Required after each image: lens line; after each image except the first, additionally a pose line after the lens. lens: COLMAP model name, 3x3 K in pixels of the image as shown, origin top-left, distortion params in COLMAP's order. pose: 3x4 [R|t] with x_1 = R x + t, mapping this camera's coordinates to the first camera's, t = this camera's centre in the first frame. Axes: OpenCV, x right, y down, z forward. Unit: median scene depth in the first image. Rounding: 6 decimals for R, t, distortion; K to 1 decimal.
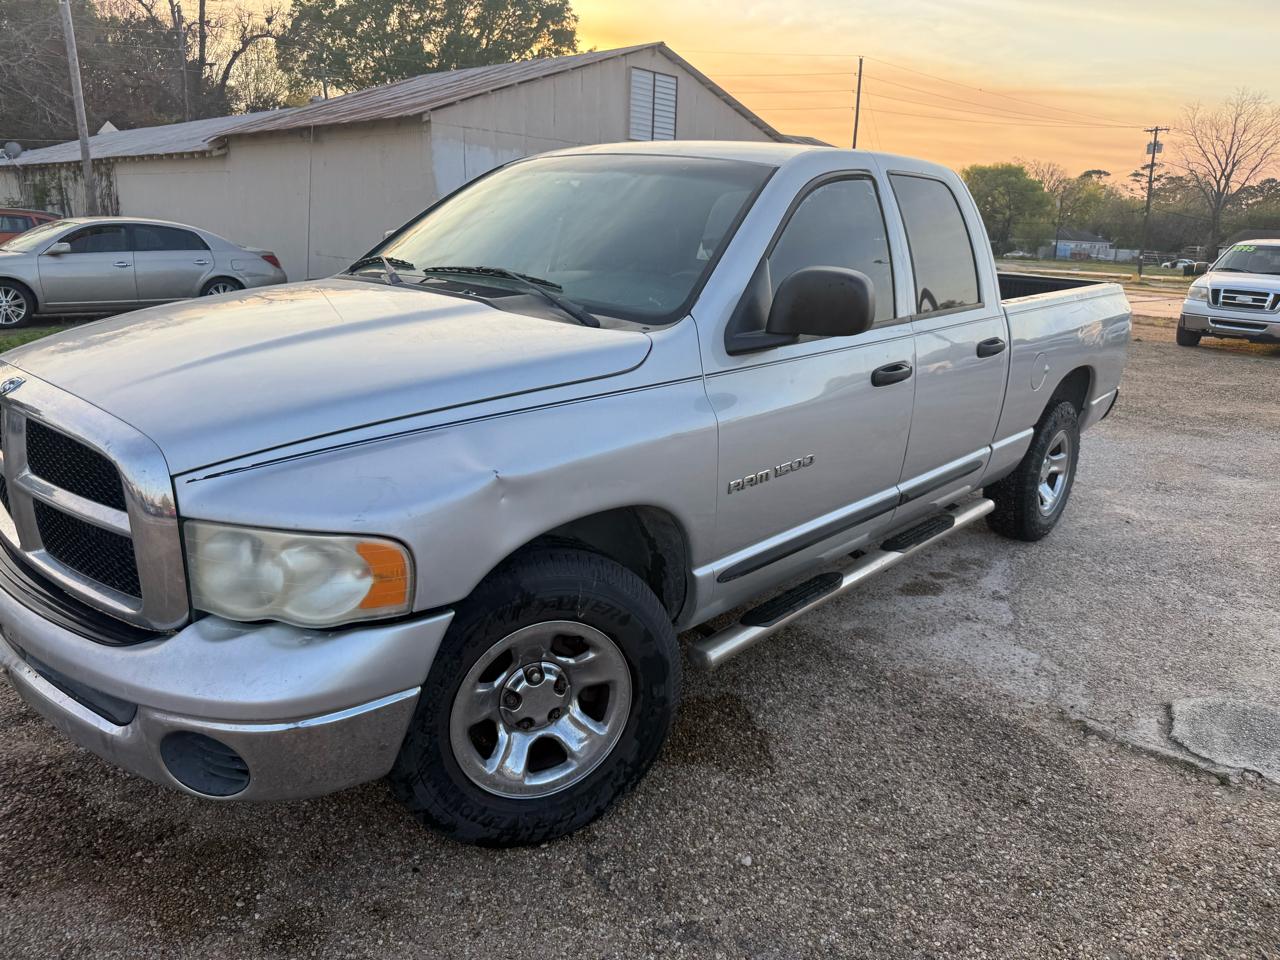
lens RADIAL K [[913.0, 0, 644.7], [0, 913.0, 472.4], [0, 0, 1]] dist [0.002046, -0.014881]
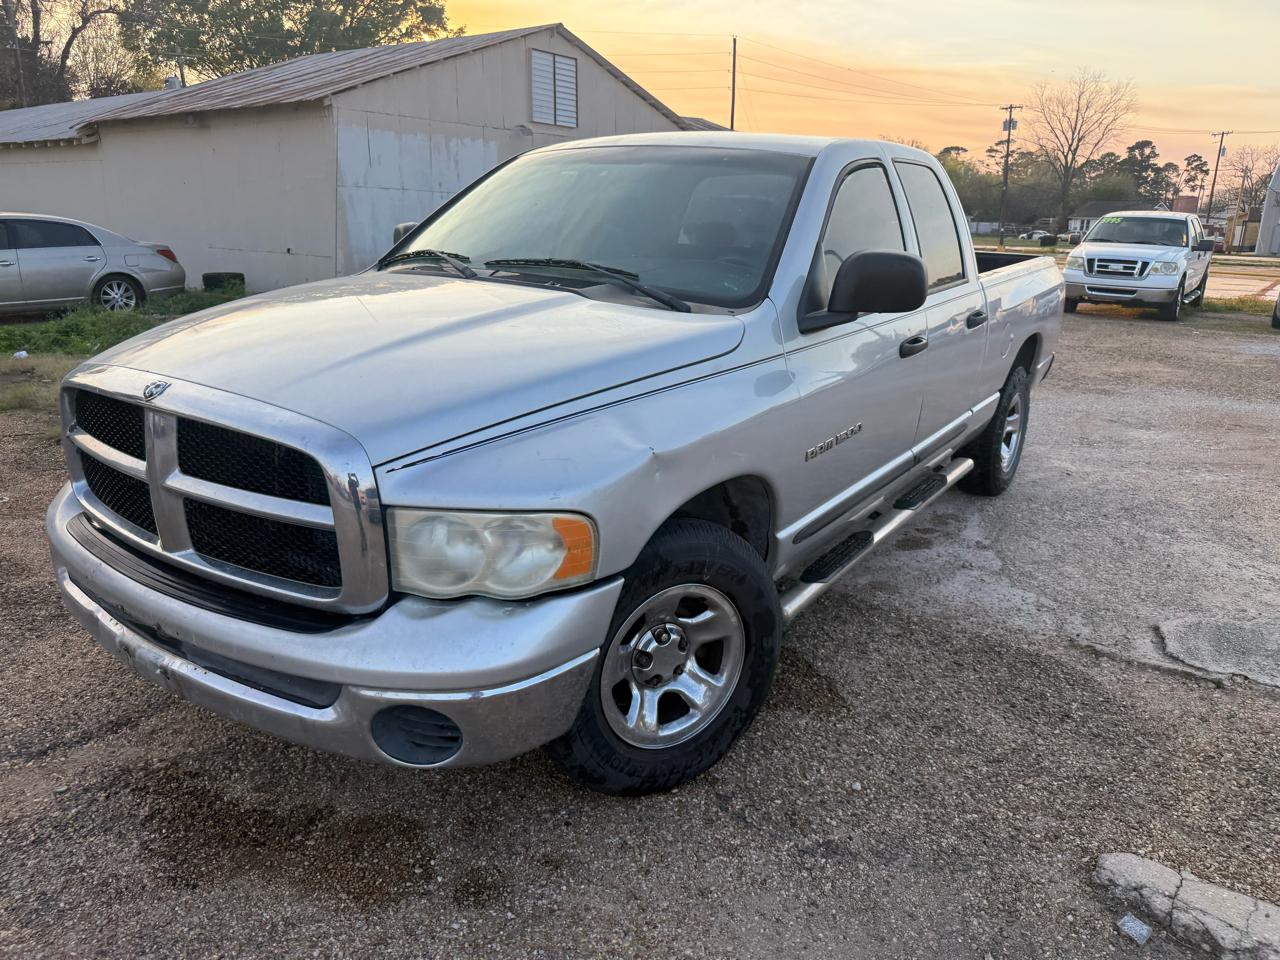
lens RADIAL K [[913.0, 0, 652.4], [0, 913.0, 480.0], [0, 0, 1]] dist [0.002046, -0.014881]
pose [[0.990167, -0.057136, 0.127687, -0.209529], [0.053731, 0.998106, 0.029957, 0.003107], [-0.129157, -0.022802, 0.991362, -0.055612]]
